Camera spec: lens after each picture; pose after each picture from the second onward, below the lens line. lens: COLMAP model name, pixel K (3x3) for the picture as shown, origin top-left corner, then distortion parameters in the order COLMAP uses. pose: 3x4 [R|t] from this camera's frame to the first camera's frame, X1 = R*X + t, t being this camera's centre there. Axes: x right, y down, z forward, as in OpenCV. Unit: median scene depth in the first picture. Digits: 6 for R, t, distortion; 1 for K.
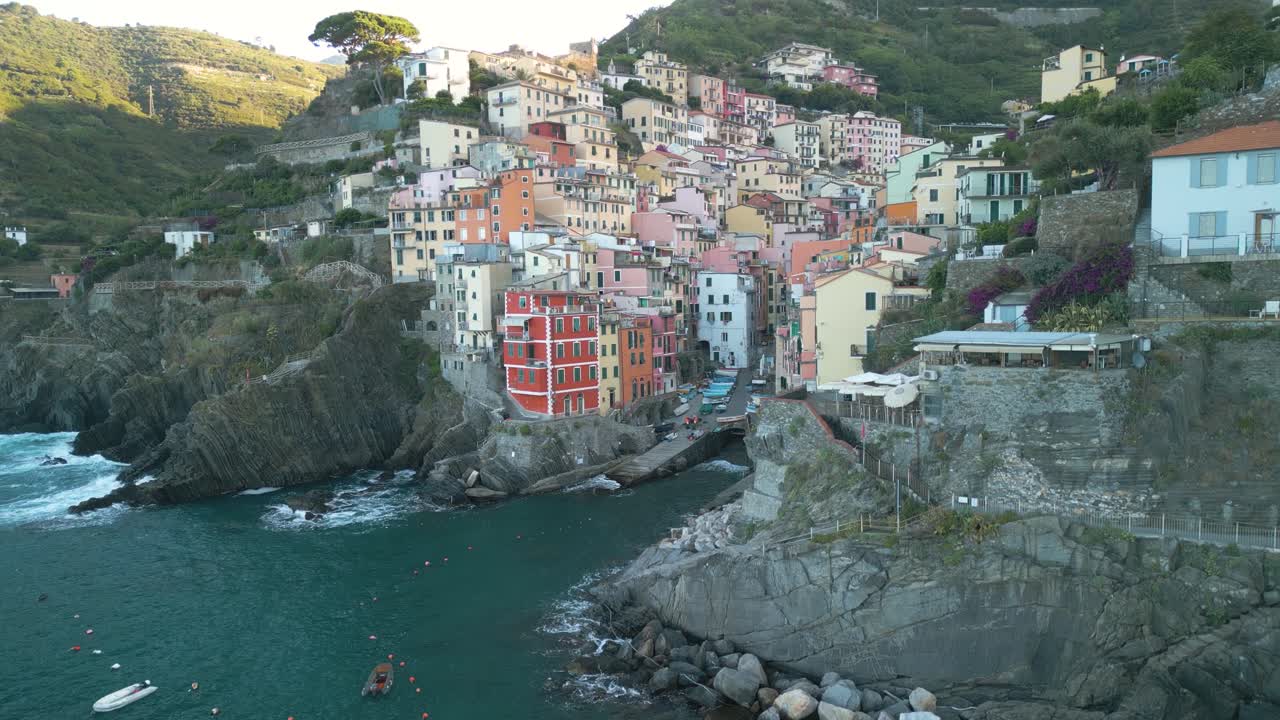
lens RADIAL K [[958.5, 0, 638.7], [0, 958.5, 373.1], [0, 0, 1]] dist [0.104913, -0.104049]
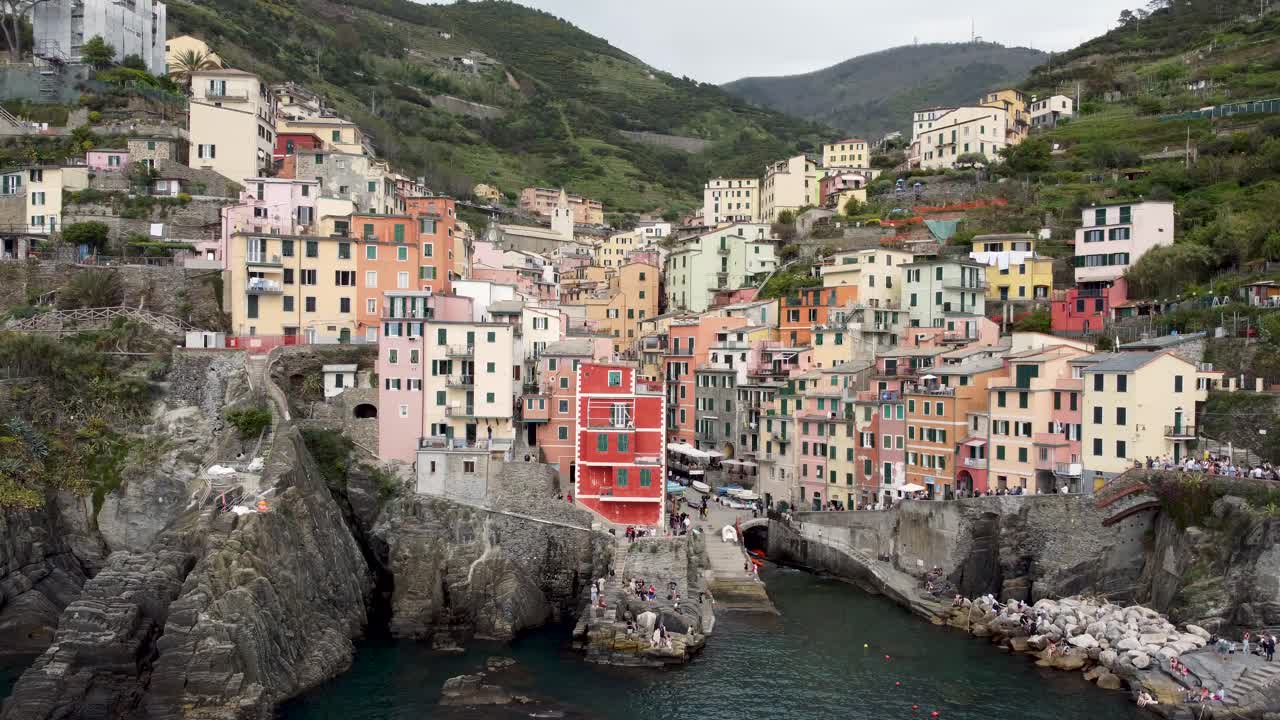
lens RADIAL K [[1045.5, 0, 640.0], [0, 1045.5, 360.0], [0, 0, 1]] dist [-0.000398, 0.009931]
pose [[0.740241, 0.027707, 0.671771, -0.530277], [0.038184, 0.995805, -0.083147, -0.015778], [-0.671257, 0.087200, 0.736078, 0.312964]]
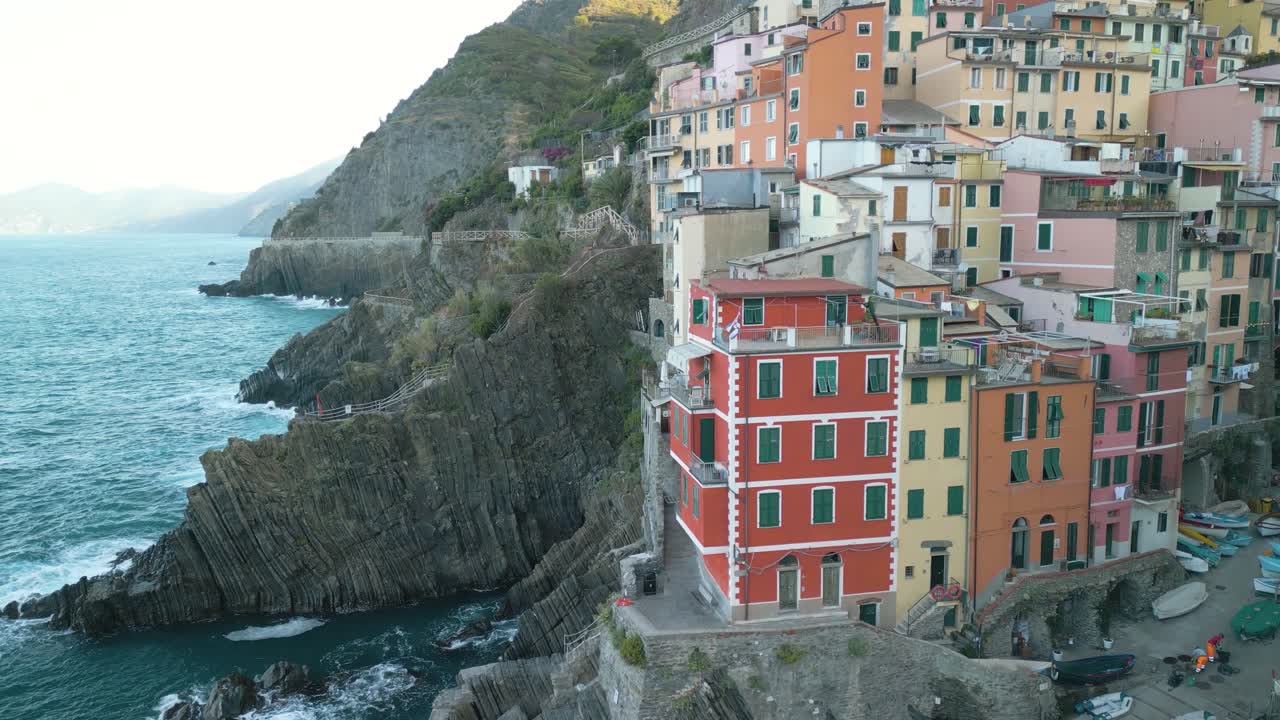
lens RADIAL K [[931.8, 0, 640.0], [0, 931.8, 360.0], [0, 0, 1]] dist [0.095363, -0.094302]
pose [[0.819867, 0.089356, -0.565538, 0.067456], [-0.054897, 0.995464, 0.077700, -0.066785], [0.569916, -0.032657, 0.821054, 0.534337]]
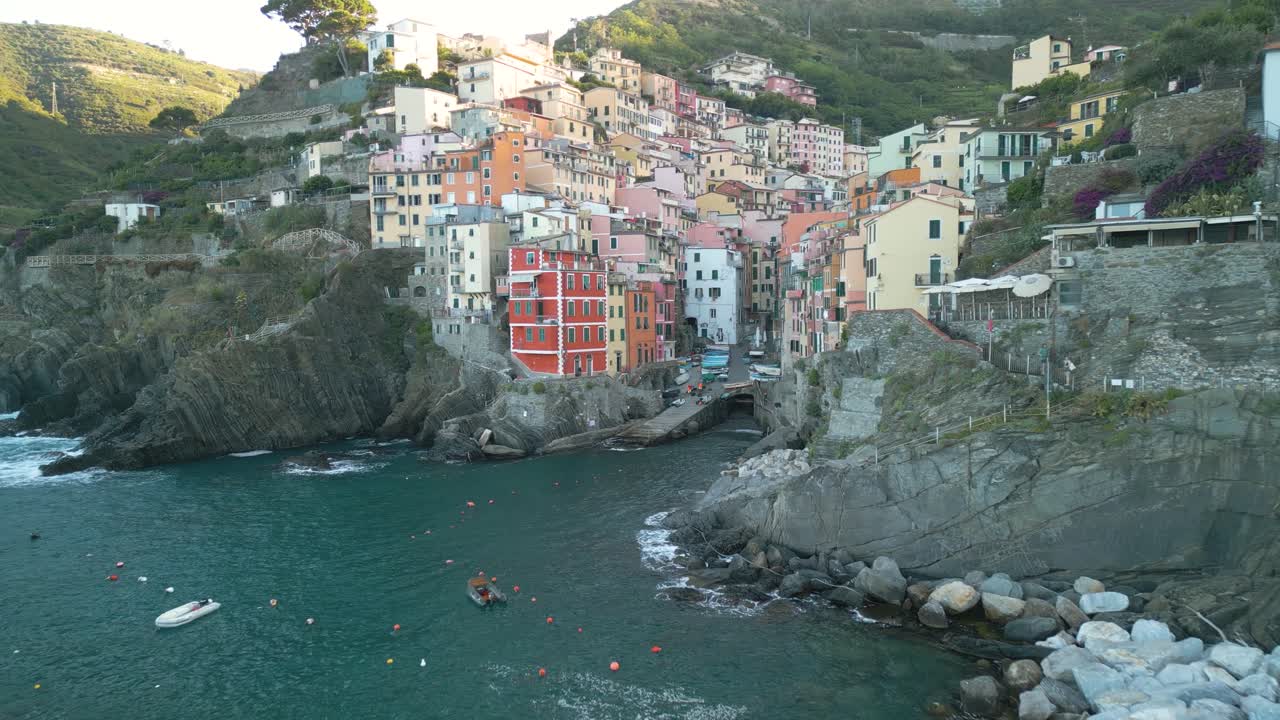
lens RADIAL K [[958.5, 0, 638.7], [0, 958.5, 373.1], [0, 0, 1]] dist [0.104913, -0.104049]
pose [[0.995552, 0.002287, 0.094183, -0.083941], [0.000471, 0.999572, -0.029253, 0.055934], [-0.094209, 0.029167, 0.995125, 0.033051]]
